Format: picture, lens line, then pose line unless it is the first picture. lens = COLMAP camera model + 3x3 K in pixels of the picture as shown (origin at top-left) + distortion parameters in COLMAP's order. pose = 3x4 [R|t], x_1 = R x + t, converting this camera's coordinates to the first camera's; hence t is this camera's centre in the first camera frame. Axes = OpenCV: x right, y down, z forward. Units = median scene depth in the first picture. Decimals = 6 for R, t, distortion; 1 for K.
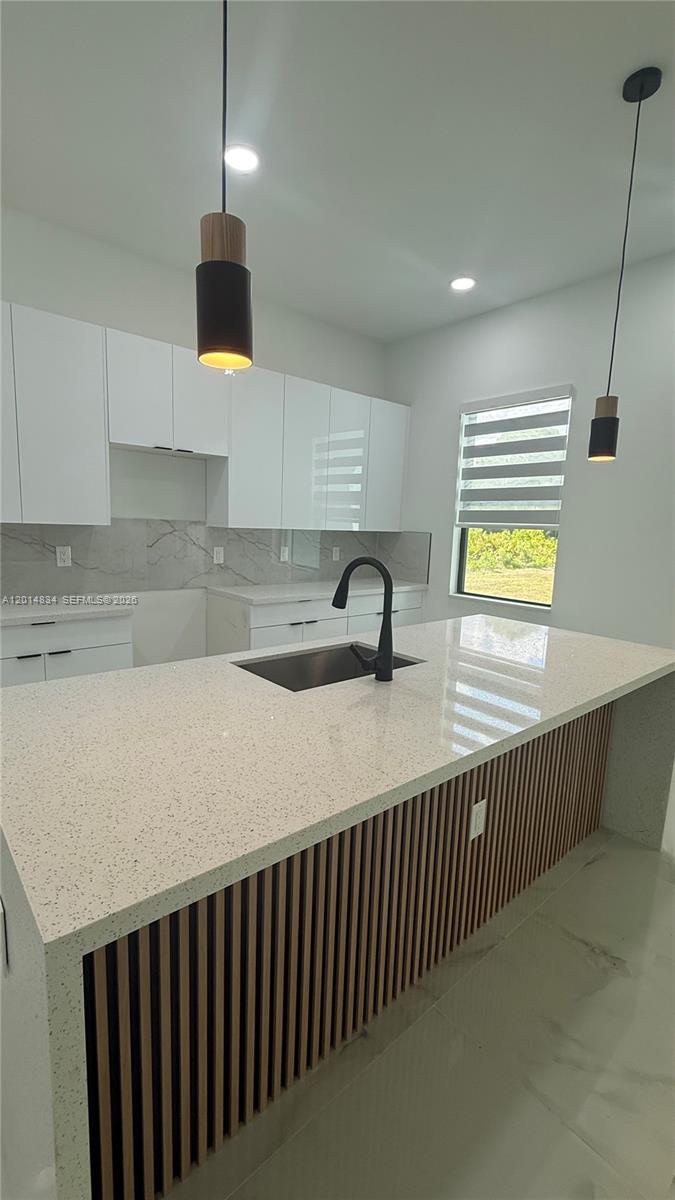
lens RADIAL K [[513.0, 0, 337.5], [0, 513.0, 600.0], [0, 0, 1]] dist [0.002861, 0.000256]
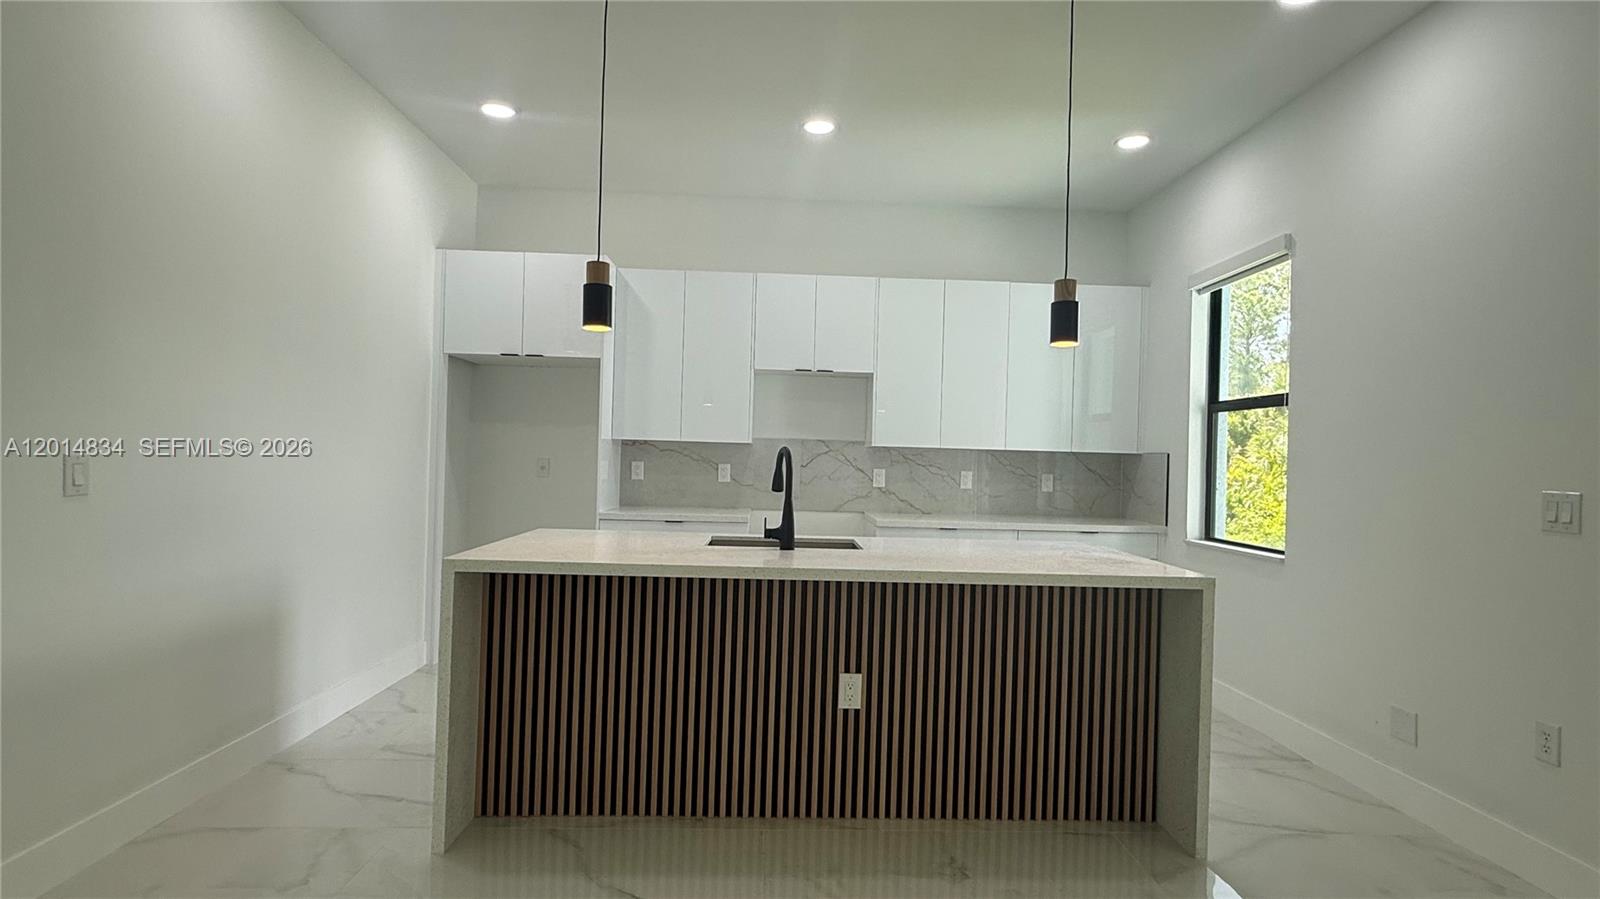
lens RADIAL K [[804.0, 0, 806.4], [0, 804.0, 454.6], [0, 0, 1]] dist [-0.001671, -0.000123]
pose [[0.780352, -0.016650, -0.625119, 0.599169], [-0.092175, 0.985664, -0.141318, 0.091325], [0.618510, 0.167898, 0.767630, -0.195430]]
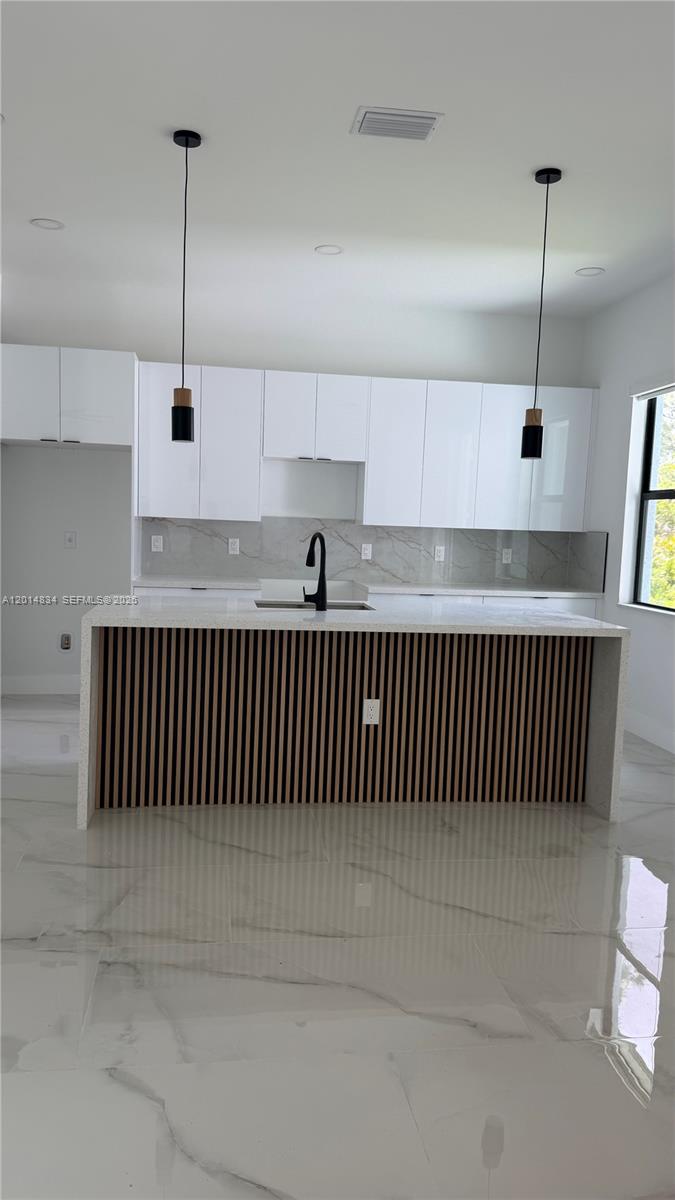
lens RADIAL K [[834.0, 0, 337.5], [0, 834.0, 600.0], [0, 0, 1]] dist [0.183312, -0.371123]
pose [[0.842302, 0.044688, -0.537150, 0.701013], [-0.086581, 0.994834, -0.053003, 0.118165], [0.532006, 0.091152, 0.841820, -0.520613]]
